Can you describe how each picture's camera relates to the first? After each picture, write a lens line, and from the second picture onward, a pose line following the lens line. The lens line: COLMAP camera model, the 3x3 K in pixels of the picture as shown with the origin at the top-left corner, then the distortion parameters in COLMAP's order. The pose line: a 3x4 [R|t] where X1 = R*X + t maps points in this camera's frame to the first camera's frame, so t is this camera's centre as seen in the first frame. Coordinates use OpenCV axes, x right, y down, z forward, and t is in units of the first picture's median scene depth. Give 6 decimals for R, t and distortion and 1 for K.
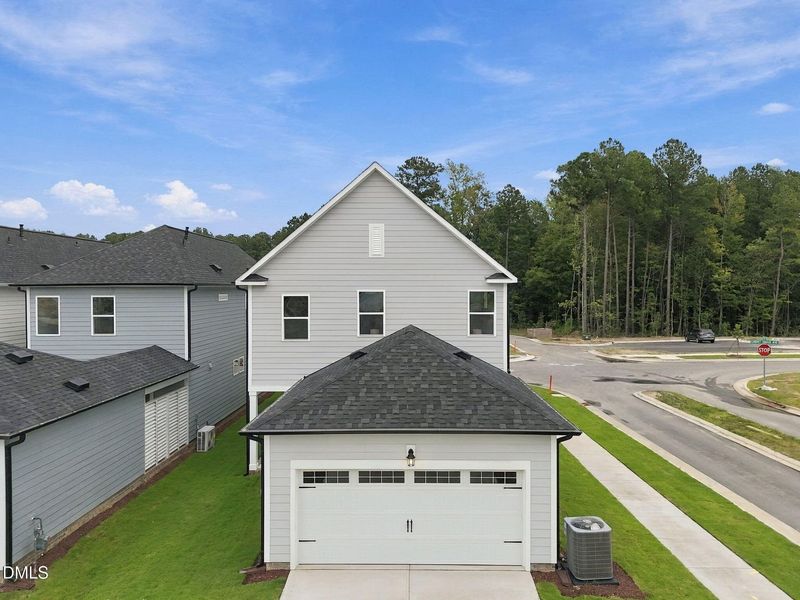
lens RADIAL K [[579.1, 0, 406.9], [0, 579.1, 303.5], [0, 0, 1]] dist [0.048505, -0.015504]
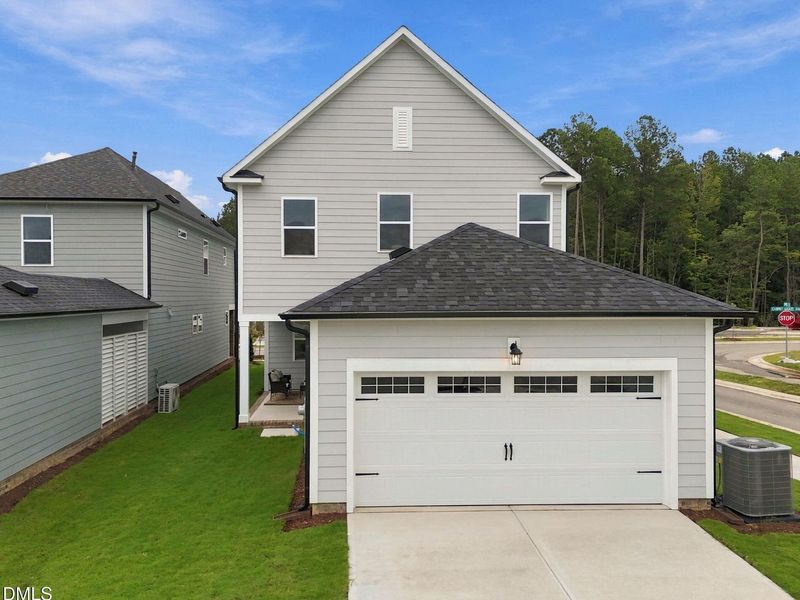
lens RADIAL K [[621.8, 0, 375.6], [0, 621.8, 306.6], [0, 0, 1]] dist [0.062127, -0.030909]
pose [[0.998122, 0.000178, 0.061253, -0.140159], [0.000541, 0.999931, -0.011736, 0.141473], [-0.061251, 0.011747, 0.998053, 0.155733]]
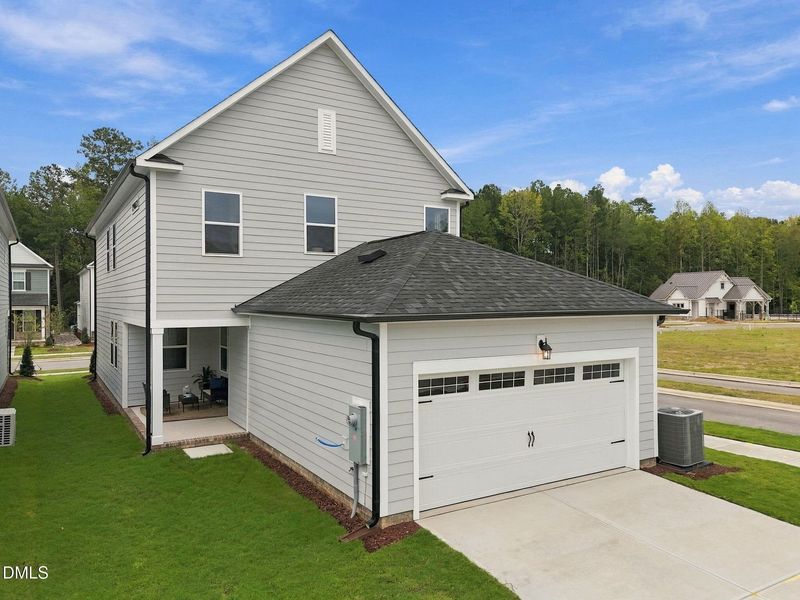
lens RADIAL K [[579.1, 0, 401.5], [0, 579.1, 304.3], [0, 0, 1]] dist [0.048505, -0.015504]
pose [[0.850351, -0.004112, 0.526201, -0.382226], [0.015450, 0.999733, -0.017157, 0.139914], [-0.525990, 0.022719, 0.850187, 0.275864]]
